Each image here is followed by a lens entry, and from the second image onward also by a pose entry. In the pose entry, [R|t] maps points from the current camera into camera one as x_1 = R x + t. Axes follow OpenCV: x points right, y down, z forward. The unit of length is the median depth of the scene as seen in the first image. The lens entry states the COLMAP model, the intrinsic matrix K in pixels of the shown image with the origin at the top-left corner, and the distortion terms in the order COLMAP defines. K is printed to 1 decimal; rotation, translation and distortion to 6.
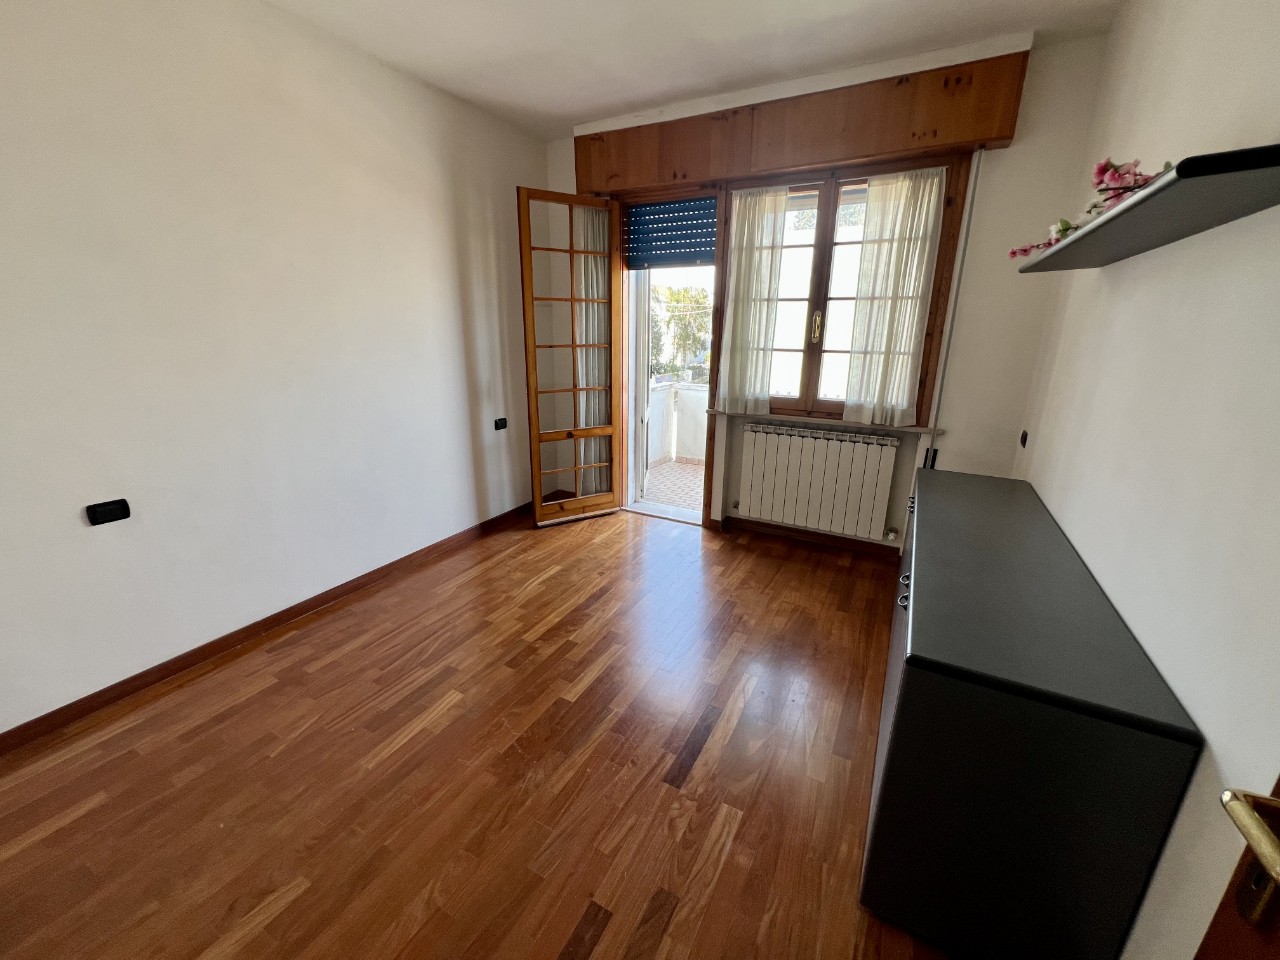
lens RADIAL K [[509.7, 0, 638.5], [0, 509.7, 480.1], [0, 0, 1]] dist [-0.003204, 0.000022]
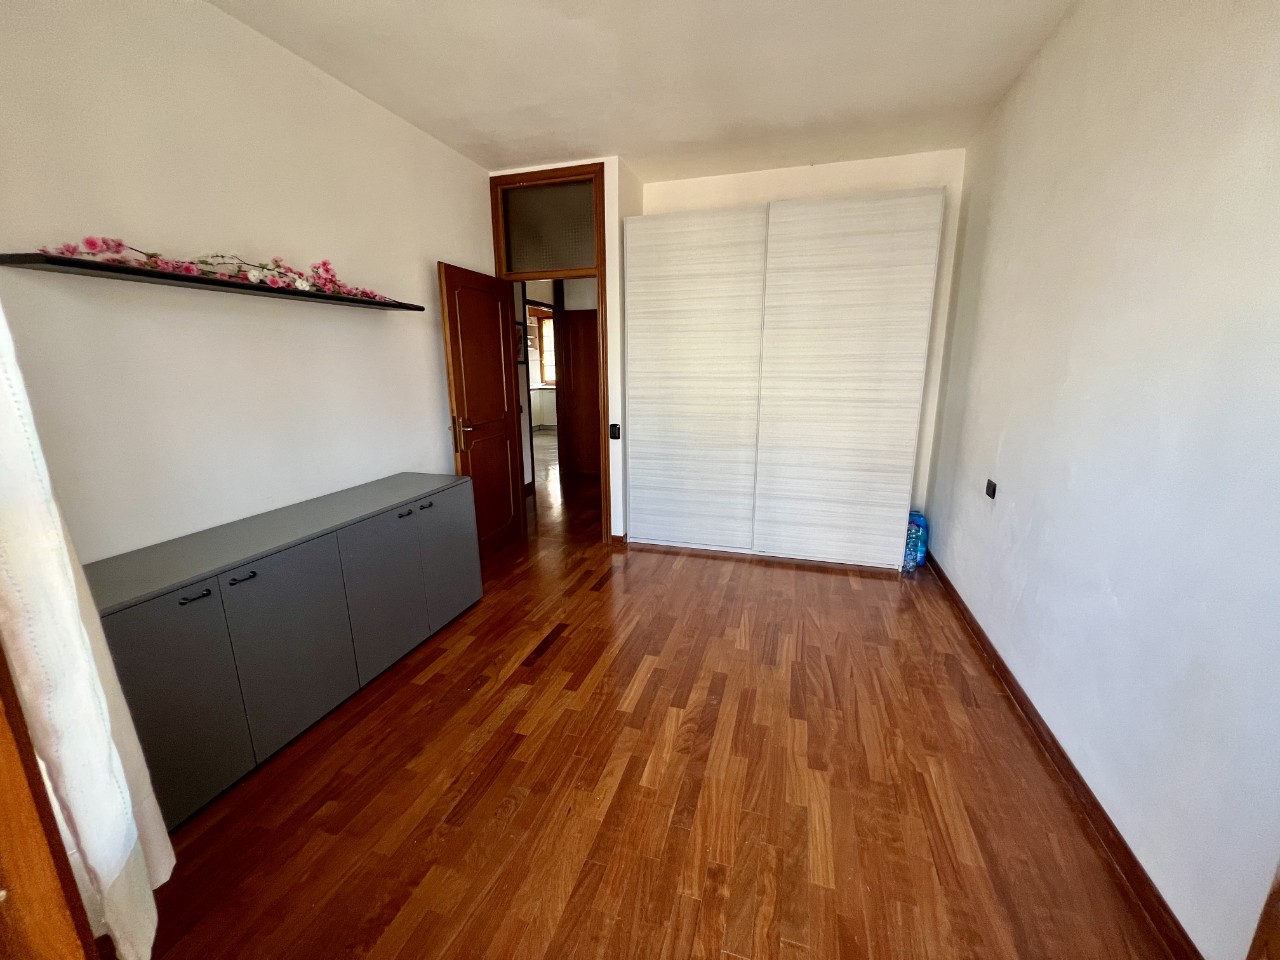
lens RADIAL K [[509.7, 0, 641.3], [0, 509.7, 475.9], [0, 0, 1]] dist [-0.003204, 0.000022]
pose [[-0.981264, 0.032752, -0.189863, 0.083512], [-0.064825, 0.871866, 0.485435, -0.454695], [0.181434, 0.488648, -0.853408, 1.605356]]
